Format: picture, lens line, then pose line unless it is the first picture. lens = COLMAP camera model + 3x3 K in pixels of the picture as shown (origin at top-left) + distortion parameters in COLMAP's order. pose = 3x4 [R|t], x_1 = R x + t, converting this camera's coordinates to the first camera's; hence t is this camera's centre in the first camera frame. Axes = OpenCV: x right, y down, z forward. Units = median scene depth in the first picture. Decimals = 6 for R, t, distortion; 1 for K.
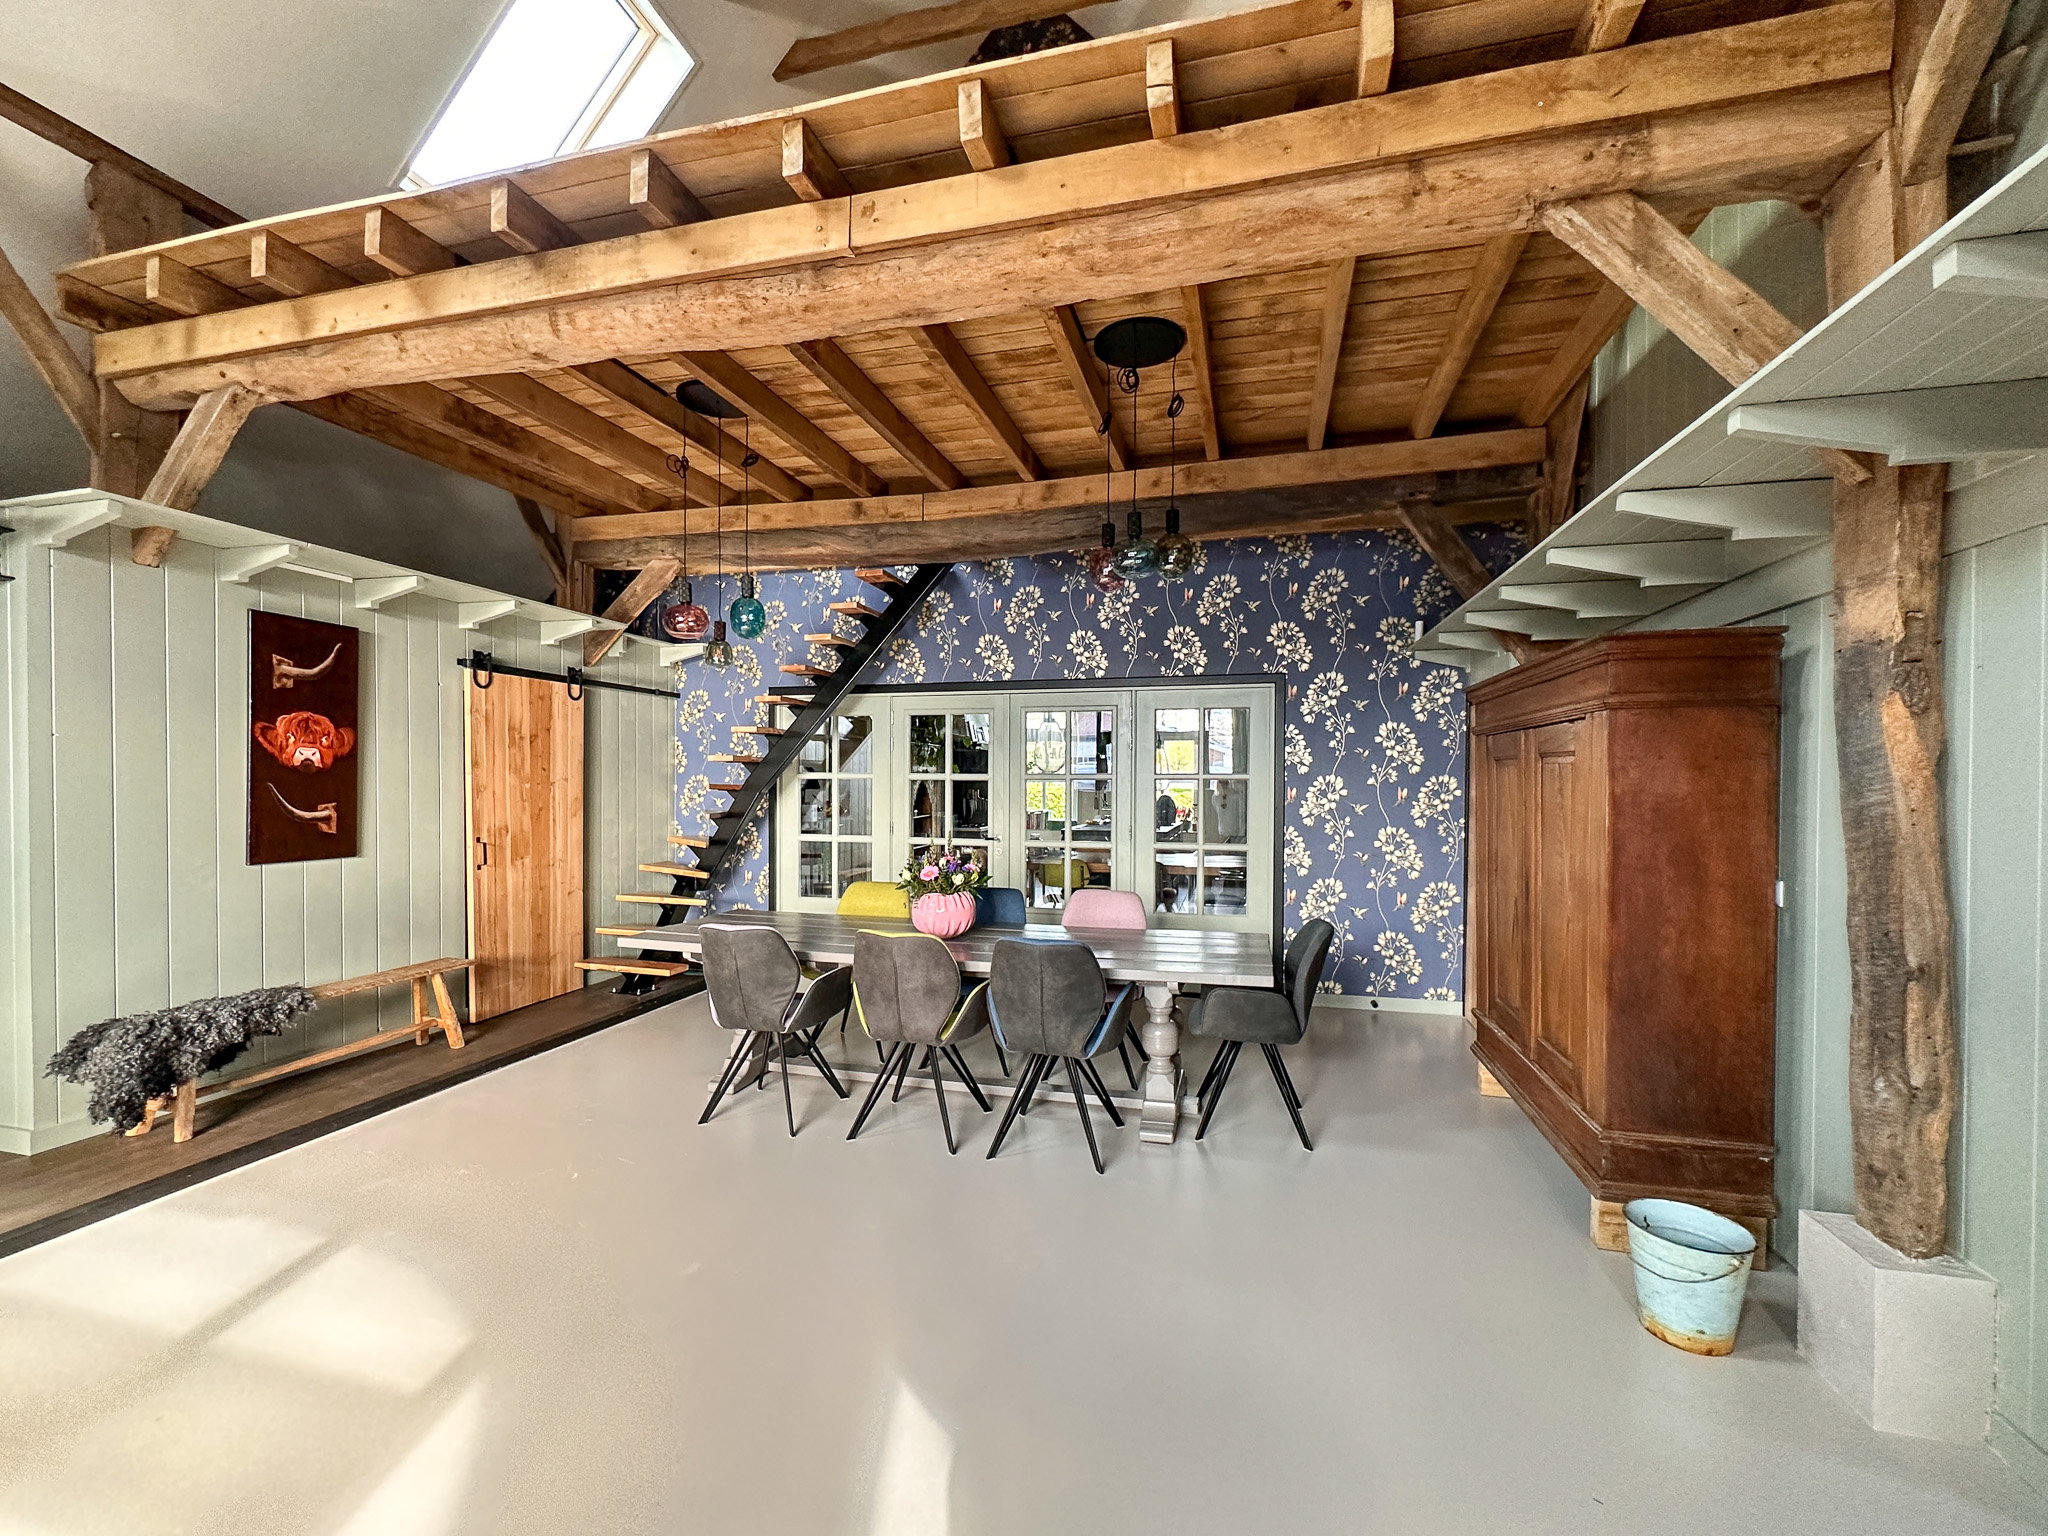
lens RADIAL K [[847.8, 0, 1020.9], [0, 847.8, 799.1], [0, 0, 1]] dist [-0.000735, -0.000164]
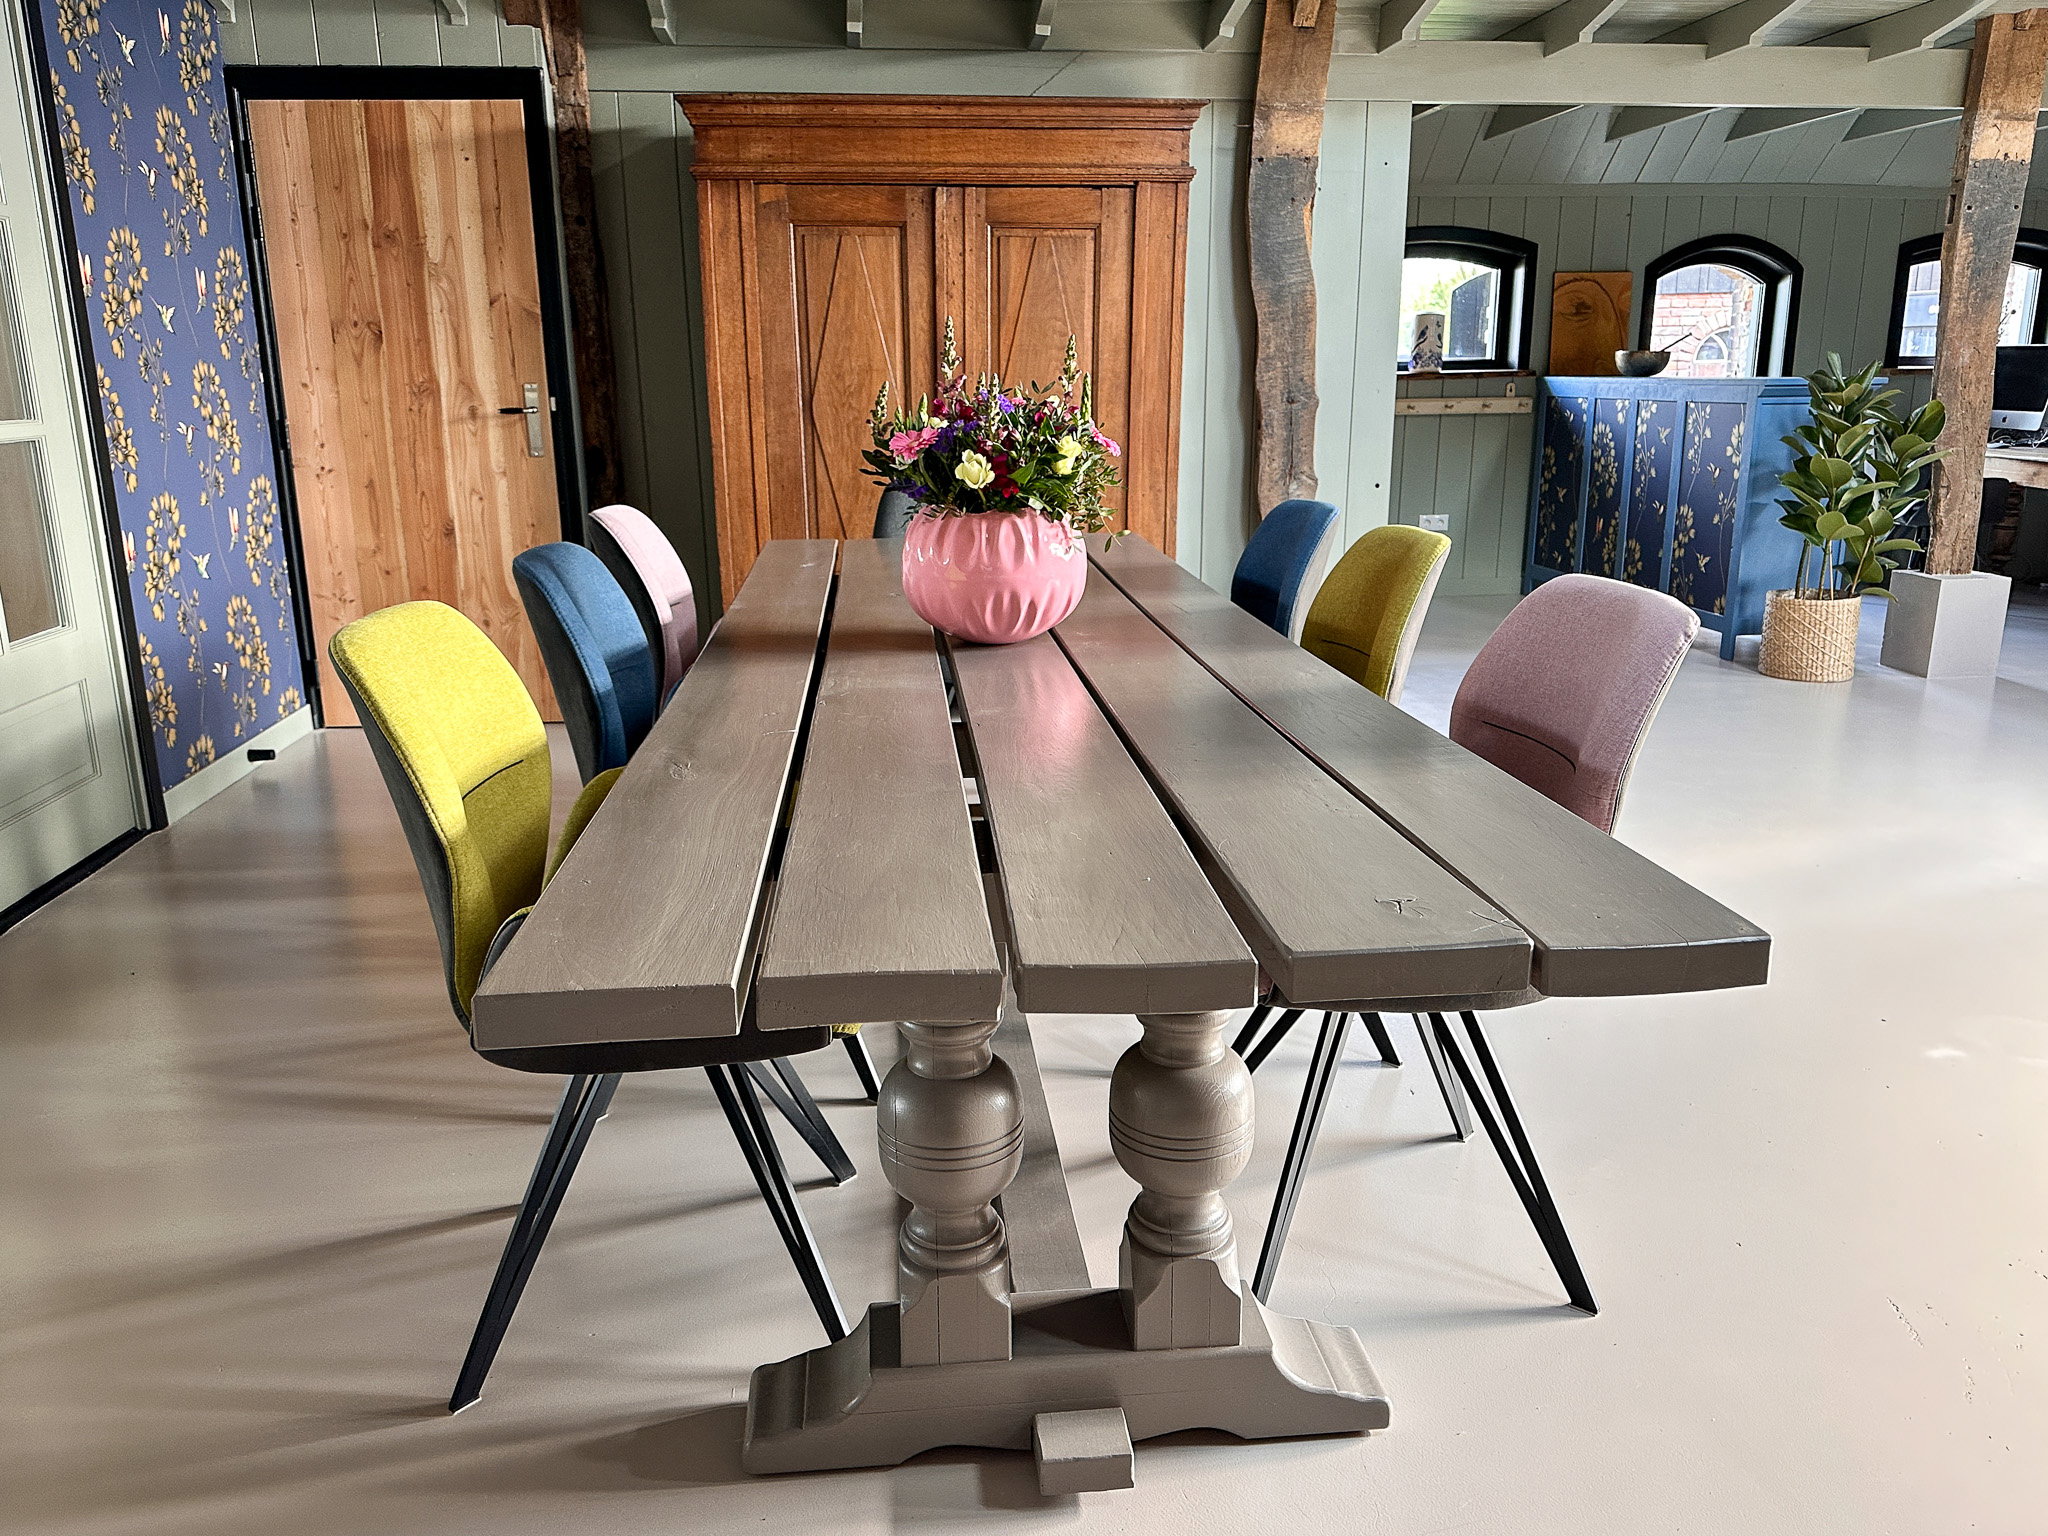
lens RADIAL K [[1445.2, 0, 1017.7], [0, 1445.2, 765.0], [0, 0, 1]] dist [0.080711, -0.108029]
pose [[-0.363235, -0.250278, 0.897453, -0.645435], [0.024784, 0.960308, 0.277838, 0.047464], [-0.931368, 0.123163, -0.342615, 1.268629]]
